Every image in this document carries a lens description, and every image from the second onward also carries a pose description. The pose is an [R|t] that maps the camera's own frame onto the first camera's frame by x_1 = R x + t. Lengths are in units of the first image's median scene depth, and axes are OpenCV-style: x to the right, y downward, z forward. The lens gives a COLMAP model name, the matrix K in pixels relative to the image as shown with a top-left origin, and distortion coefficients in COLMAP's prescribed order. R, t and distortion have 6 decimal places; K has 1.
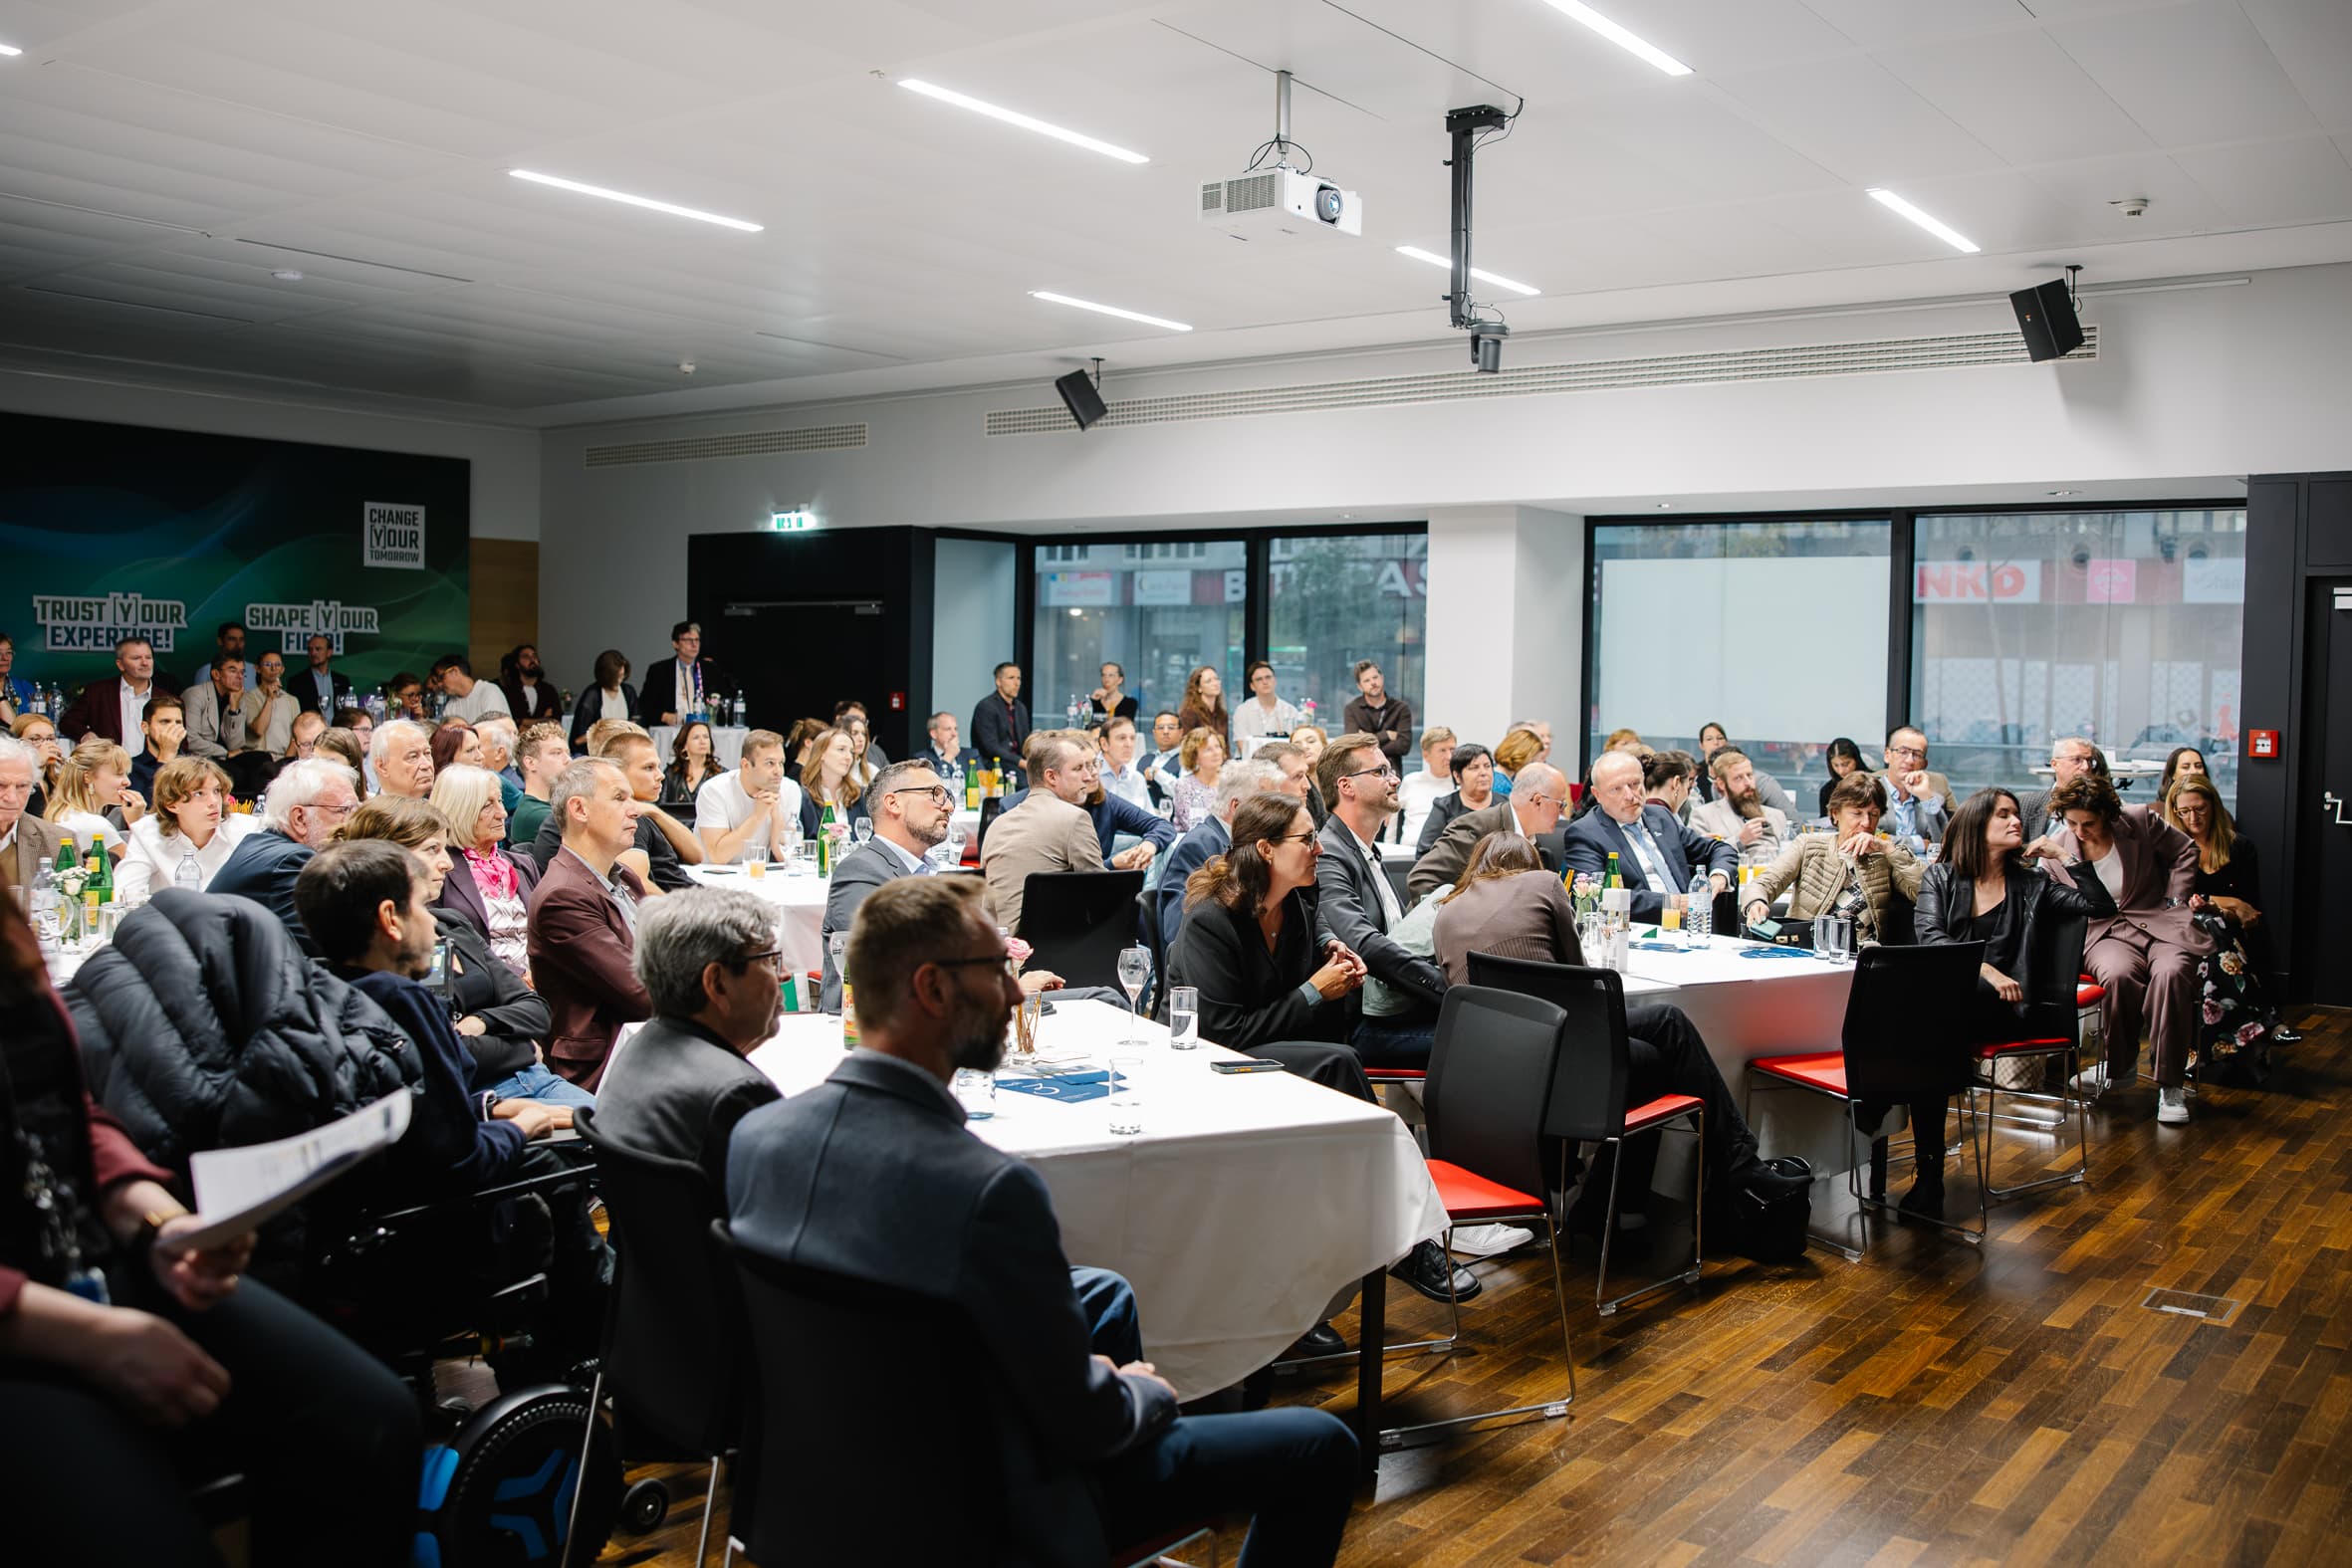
lens RADIAL K [[3456.0, 0, 1226.2], [0, 3456.0, 738.8], [0, 0, 1]] dist [0.023908, 0.820330]
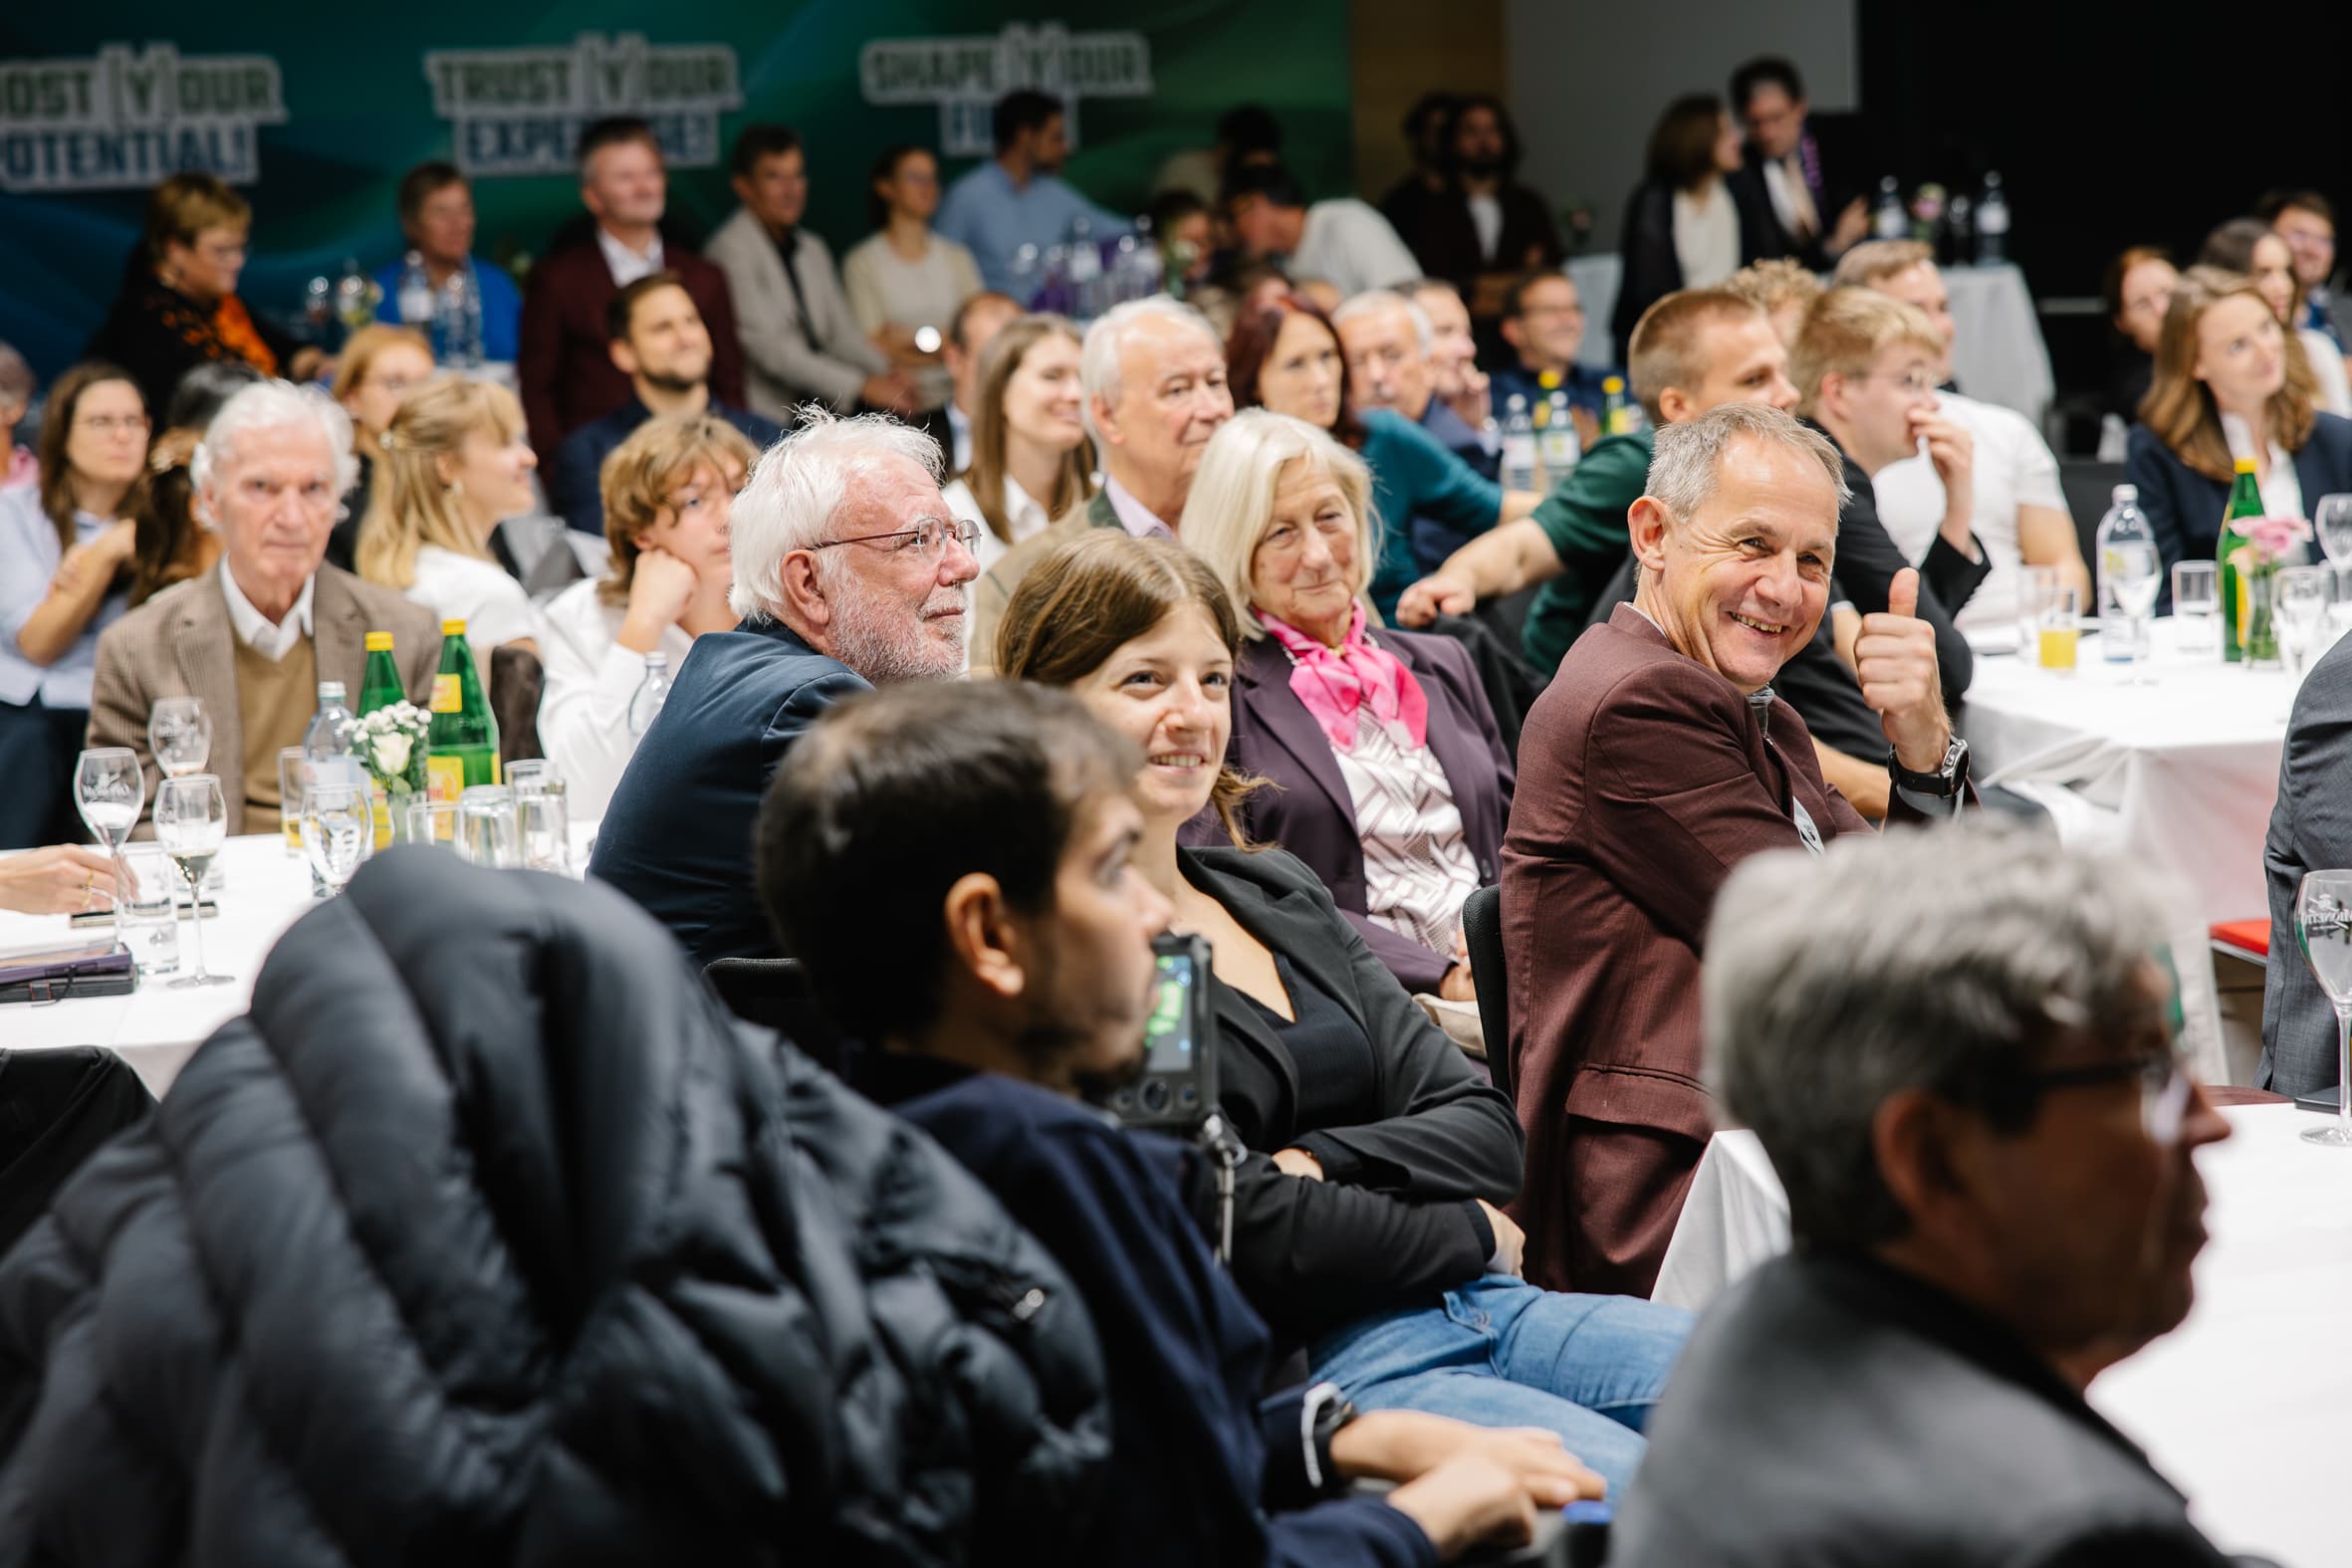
lens RADIAL K [[3456.0, 0, 1226.2], [0, 3456.0, 738.8], [0, 0, 1]] dist [0.023908, 0.820330]
pose [[0.943925, -0.004239, -0.330133, -0.109977], [0.052114, 0.989295, 0.136304, -0.010667], [0.326022, -0.145866, 0.934041, 0.703675]]
